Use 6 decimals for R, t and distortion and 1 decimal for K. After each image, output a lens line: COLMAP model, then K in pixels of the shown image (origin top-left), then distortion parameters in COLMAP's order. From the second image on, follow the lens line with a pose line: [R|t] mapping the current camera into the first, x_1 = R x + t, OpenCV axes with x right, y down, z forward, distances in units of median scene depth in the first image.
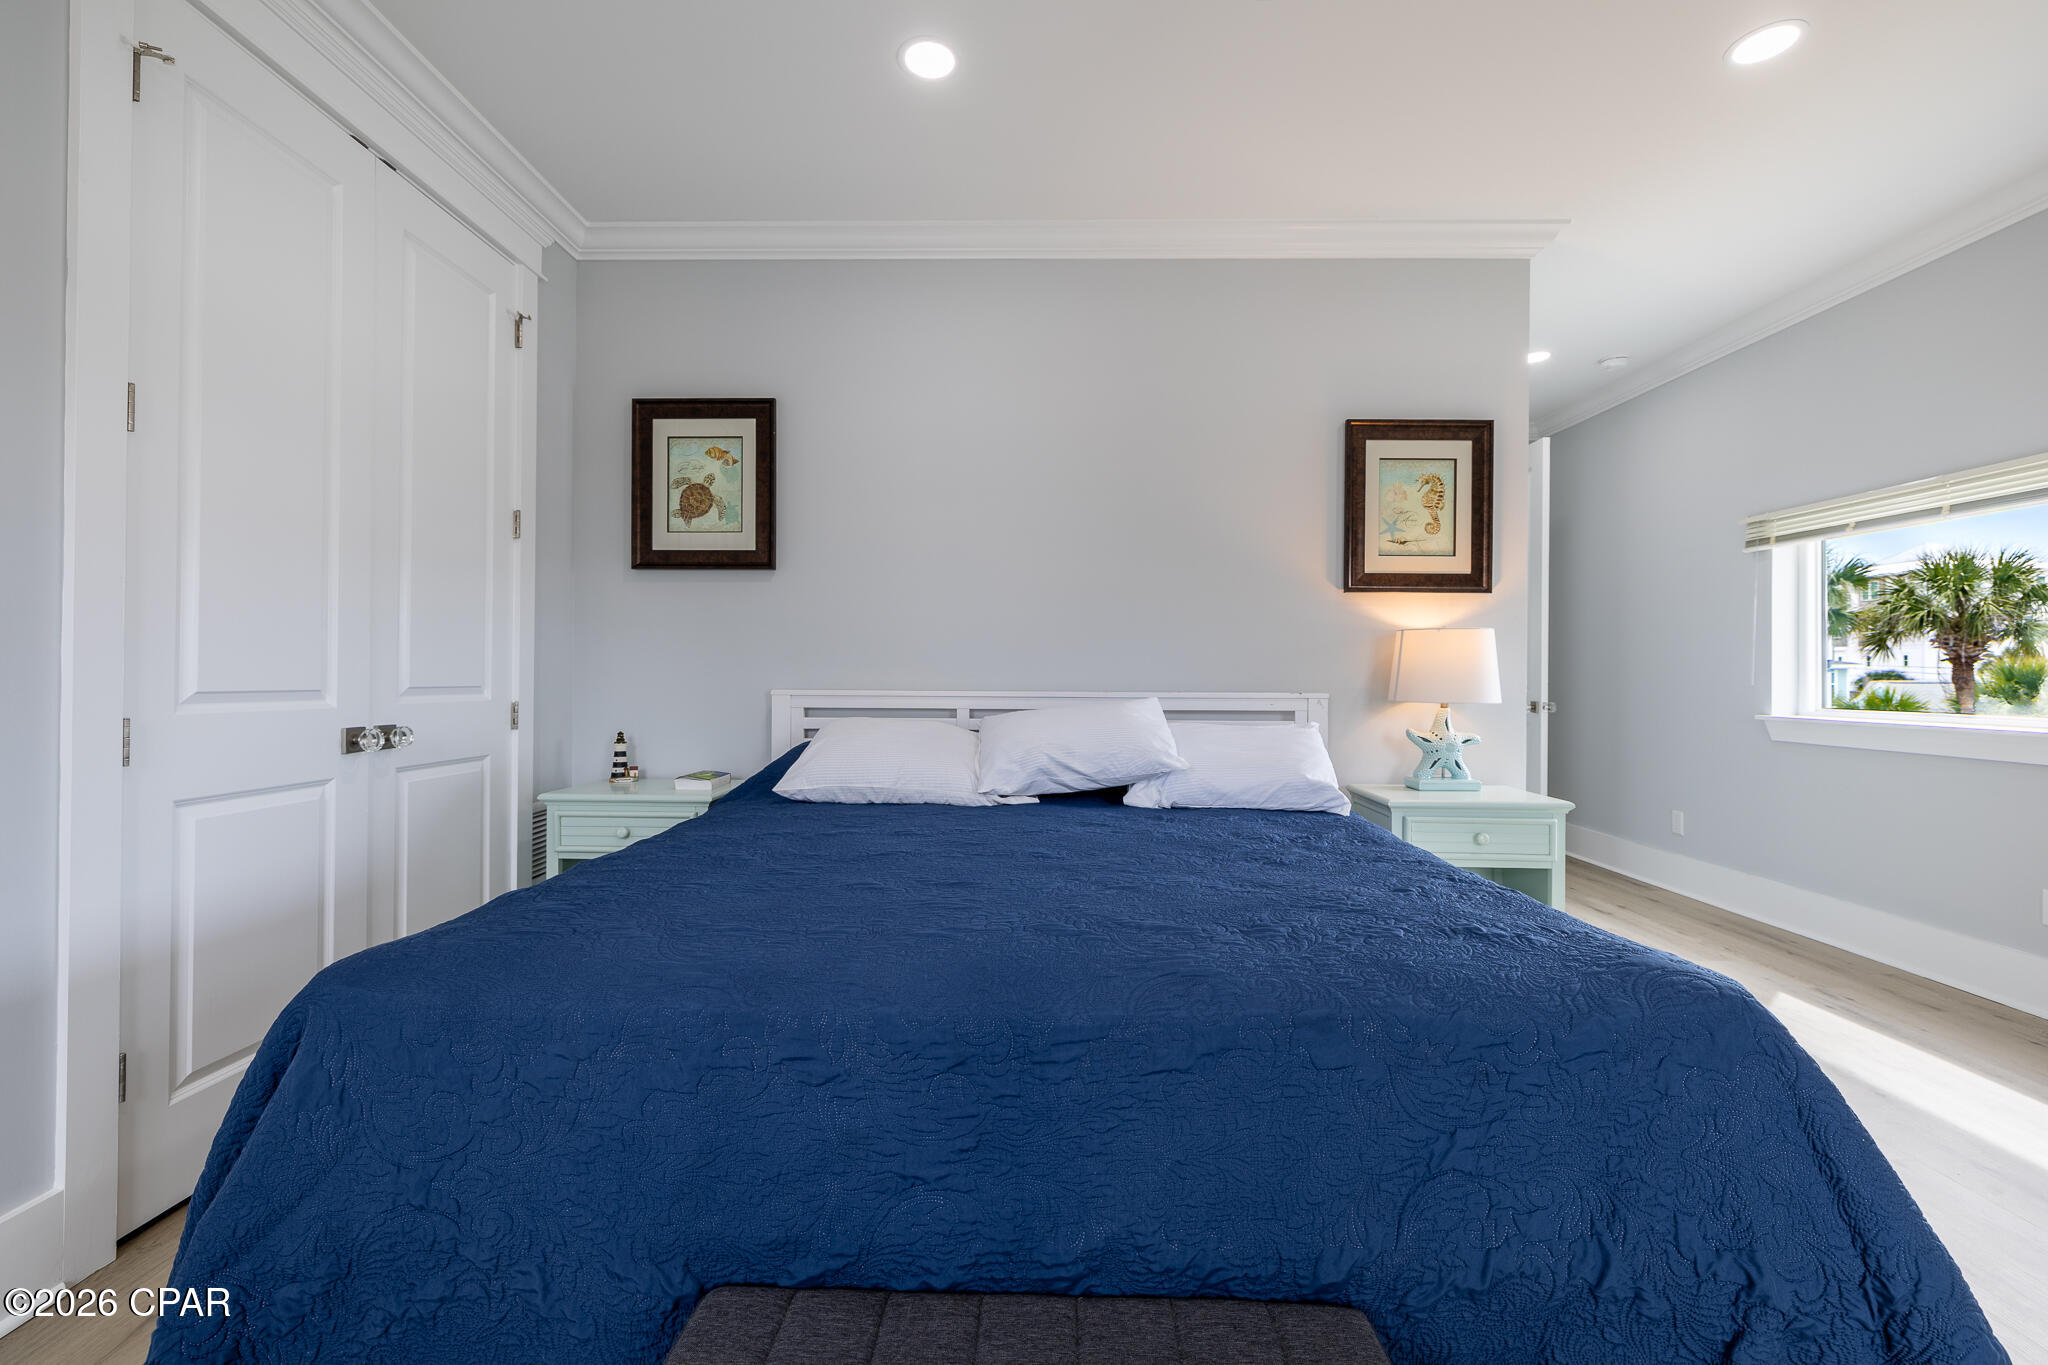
lens RADIAL K [[855.6, 0, 1015.0], [0, 855.6, 680.1], [0, 0, 1]] dist [-0.005003, -0.001087]
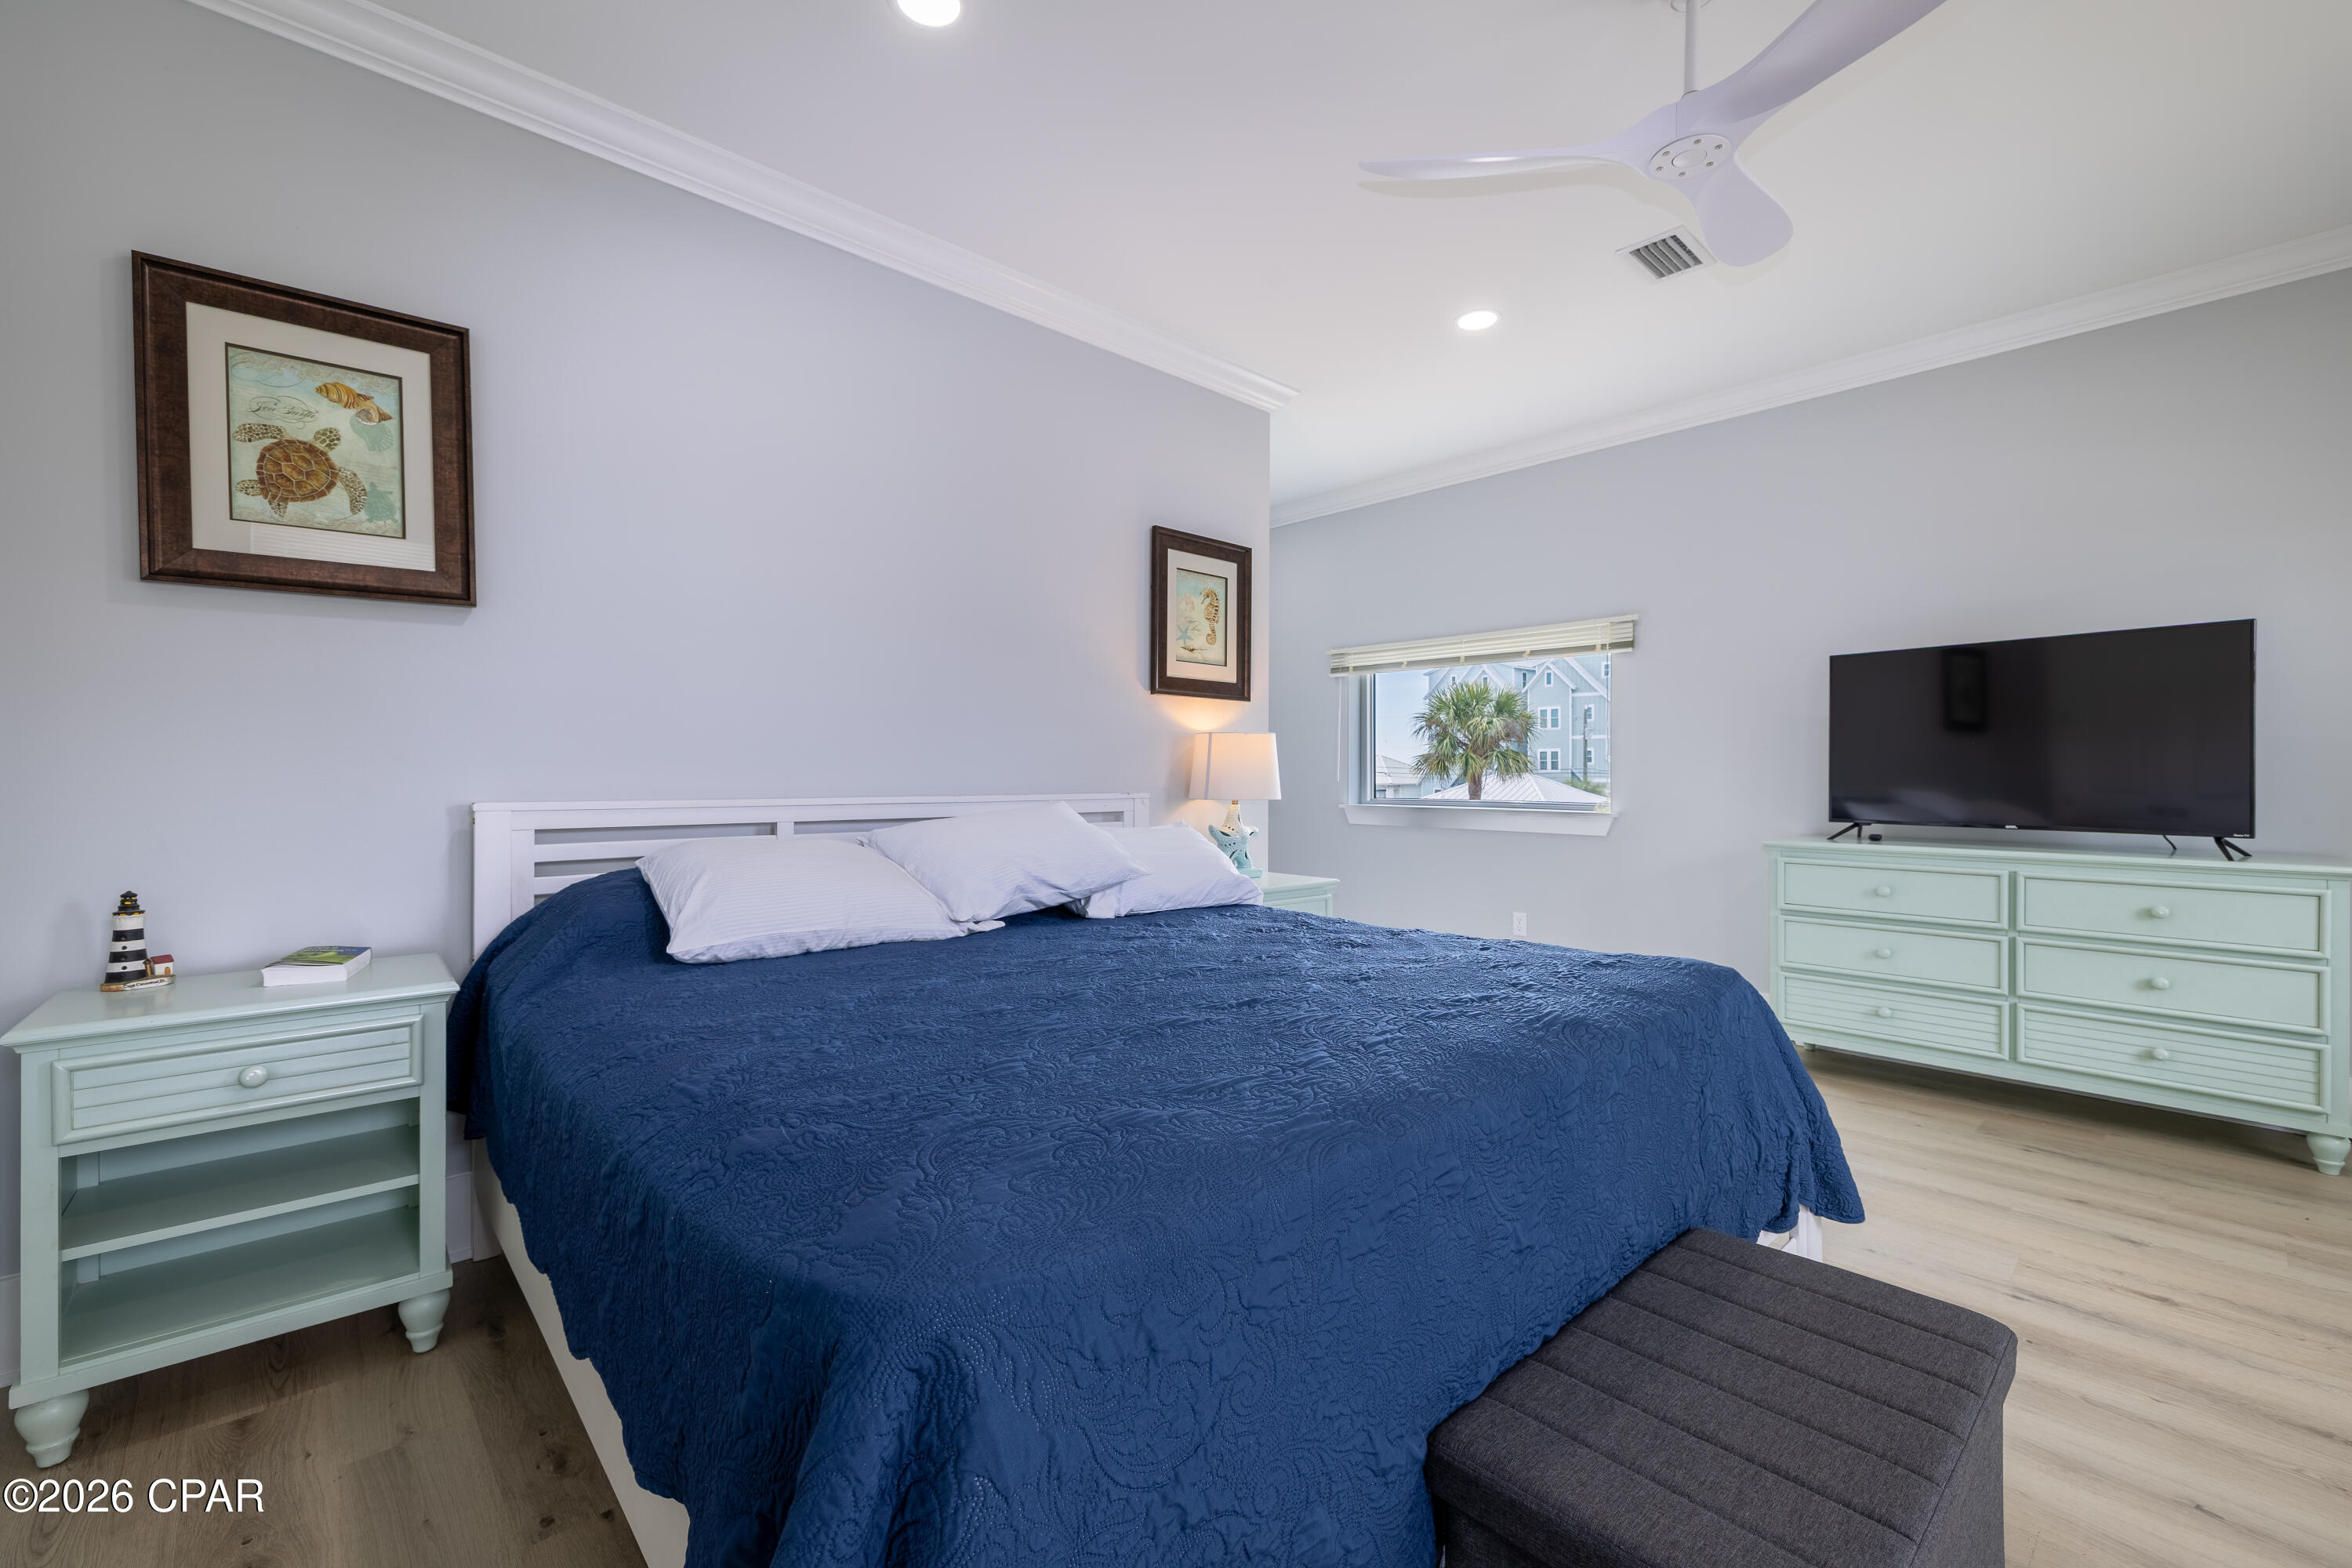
lens RADIAL K [[982.6, 0, 1175.5], [0, 982.6, 785.3], [0, 0, 1]] dist [-0.005003, -0.001087]
pose [[0.716500, -0.012324, 0.697478, -0.416301], [0.008116, 0.999924, 0.009330, -0.004113], [-0.697540, -0.001024, 0.716545, 0.137709]]
